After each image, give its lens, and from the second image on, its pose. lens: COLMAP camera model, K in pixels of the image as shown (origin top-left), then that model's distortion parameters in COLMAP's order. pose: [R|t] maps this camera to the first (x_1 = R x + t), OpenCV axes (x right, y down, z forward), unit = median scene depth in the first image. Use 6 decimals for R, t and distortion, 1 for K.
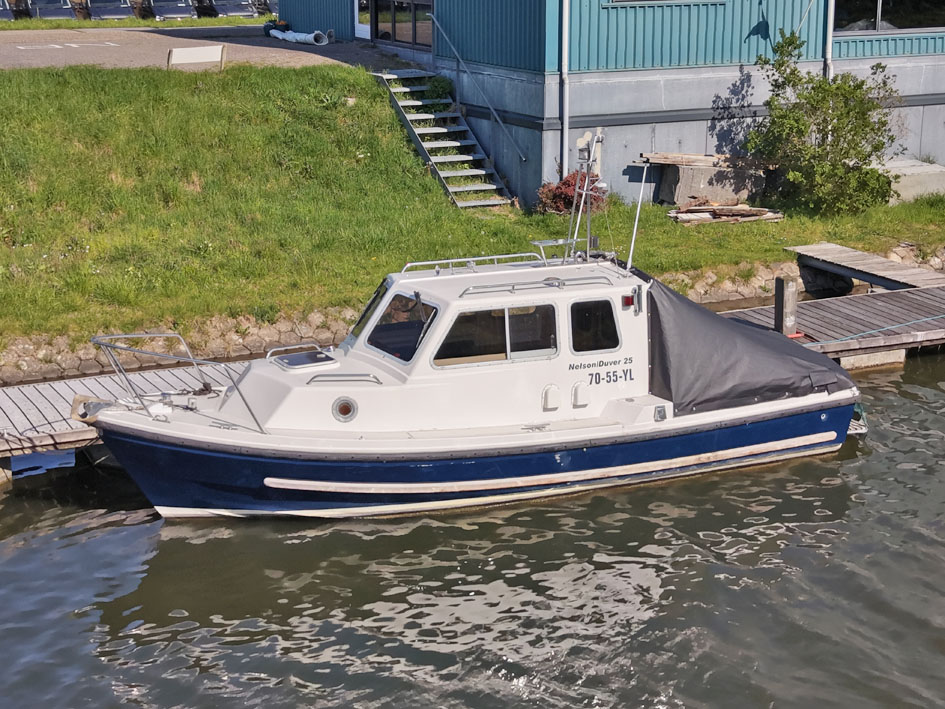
lens RADIAL K [[1888.6, 0, 472.5], [0, 1888.6, 354.5], [0, 0, 1]] dist [0.201683, -0.349977]
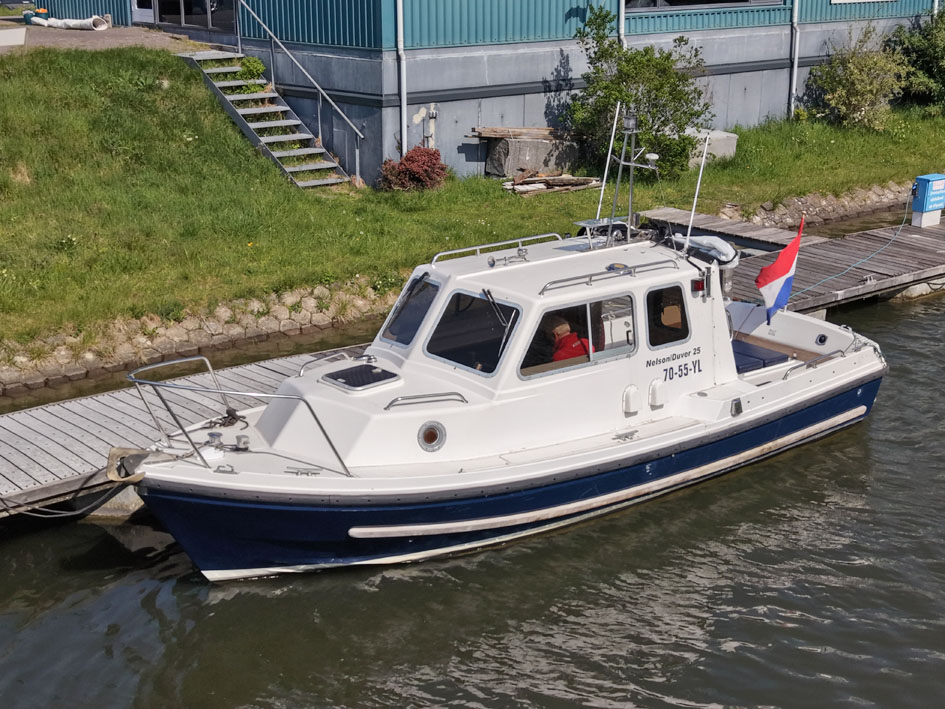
lens RADIAL K [[1468.3, 0, 472.2], [0, 1468.3, 401.1], [0, 0, 1]] dist [0.117657, -0.195715]
pose [[0.964200, -0.078509, 0.253288, -0.128439], [0.059876, 0.994958, 0.080463, -0.022884], [-0.258328, -0.062416, 0.964039, 0.219167]]
